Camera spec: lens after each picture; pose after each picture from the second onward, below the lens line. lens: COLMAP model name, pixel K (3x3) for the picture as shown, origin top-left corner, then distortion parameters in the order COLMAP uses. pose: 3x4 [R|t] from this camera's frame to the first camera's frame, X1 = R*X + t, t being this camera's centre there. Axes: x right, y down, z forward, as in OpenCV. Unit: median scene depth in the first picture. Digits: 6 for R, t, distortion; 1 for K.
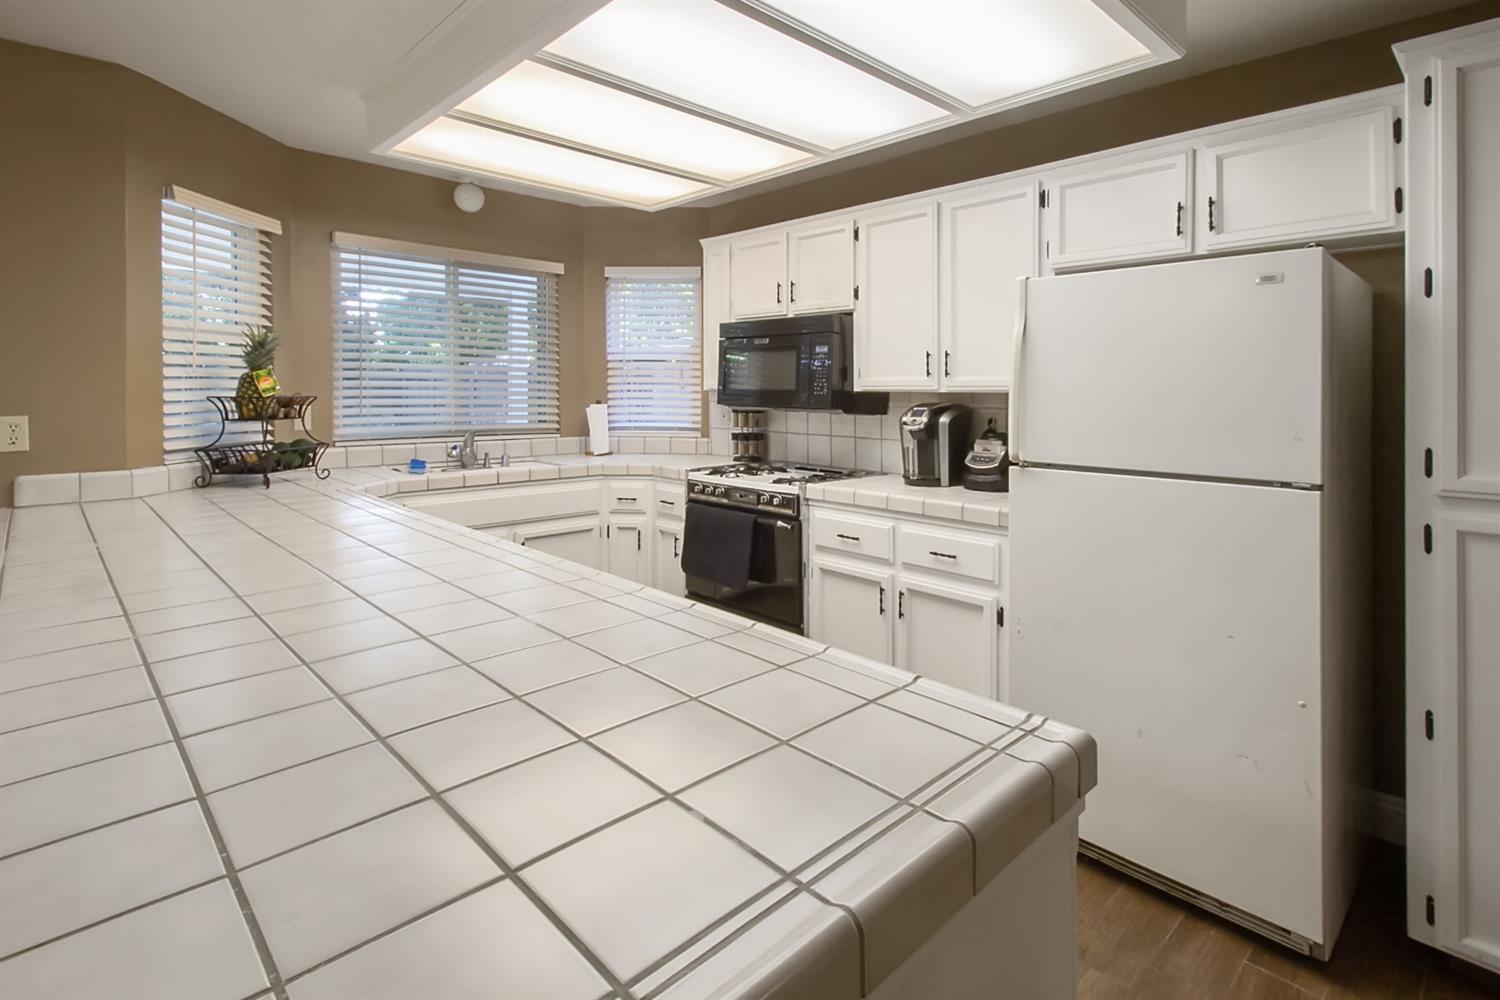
lens RADIAL K [[734.6, 0, 730.0], [0, 734.6, 388.6], [0, 0, 1]] dist [0.000546, -0.000052]
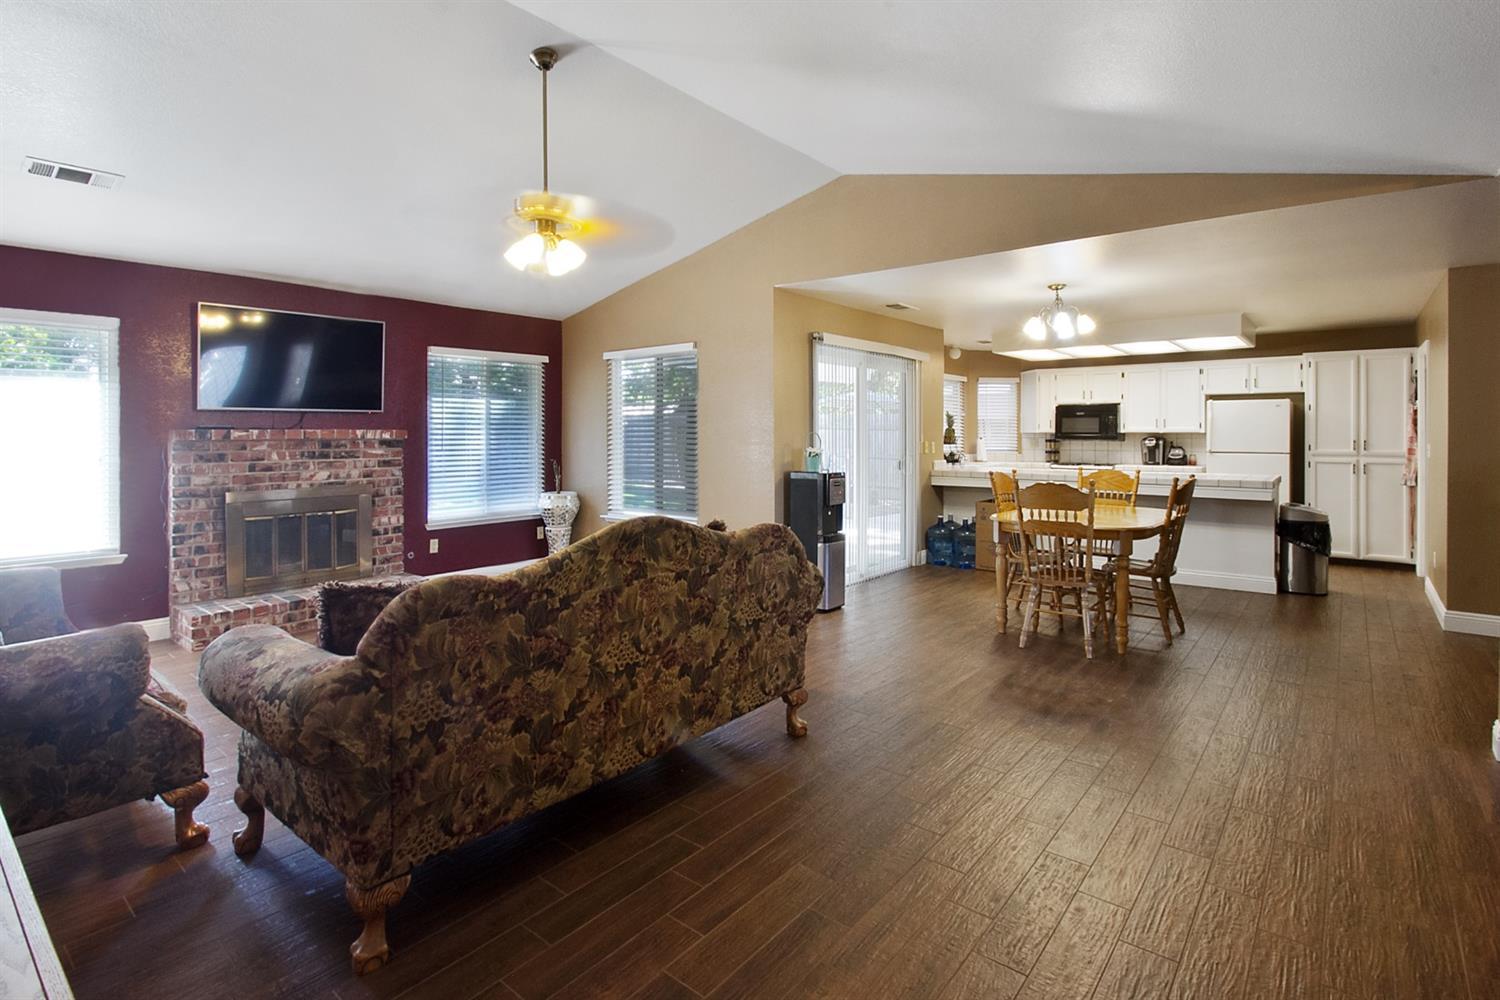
lens RADIAL K [[734.6, 0, 755.5], [0, 734.6, 437.8], [0, 0, 1]] dist [0.000546, -0.000052]
pose [[0.991803, -0.005824, 0.127646, -1.706929], [0.004467, 0.999931, 0.010909, -0.015927], [-0.127701, -0.010250, 0.991760, -1.728645]]
